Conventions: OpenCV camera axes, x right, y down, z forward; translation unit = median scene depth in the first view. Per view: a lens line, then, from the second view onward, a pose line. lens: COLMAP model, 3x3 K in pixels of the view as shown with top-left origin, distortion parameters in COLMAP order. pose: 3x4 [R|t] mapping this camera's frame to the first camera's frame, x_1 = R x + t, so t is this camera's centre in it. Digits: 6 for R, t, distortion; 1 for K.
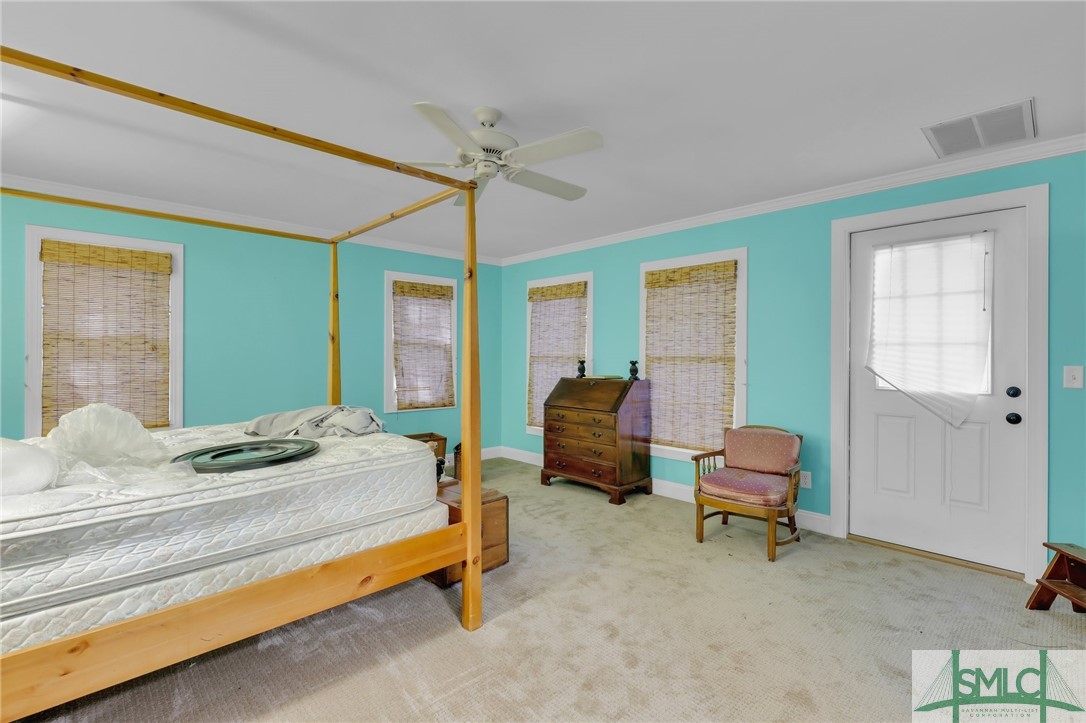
lens RADIAL K [[496.7, 0, 544.3], [0, 496.7, 356.0], [0, 0, 1]] dist [-0.002587, -0.000486]
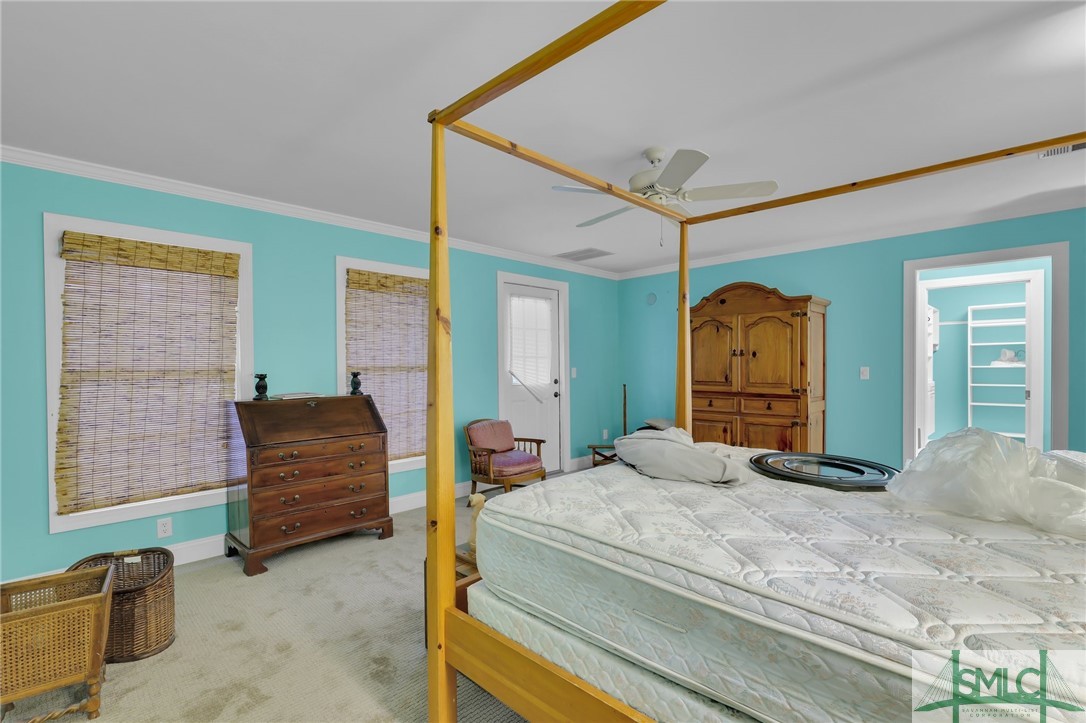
lens RADIAL K [[498.5, 0, 543.0], [0, 498.5, 361.5], [0, 0, 1]] dist [-0.001571, 0.000055]
pose [[-0.024764, 0.002370, 0.999691, -0.681970], [0.011169, 0.999935, -0.002094, -0.003099], [-0.999631, 0.011113, -0.024789, 0.703374]]
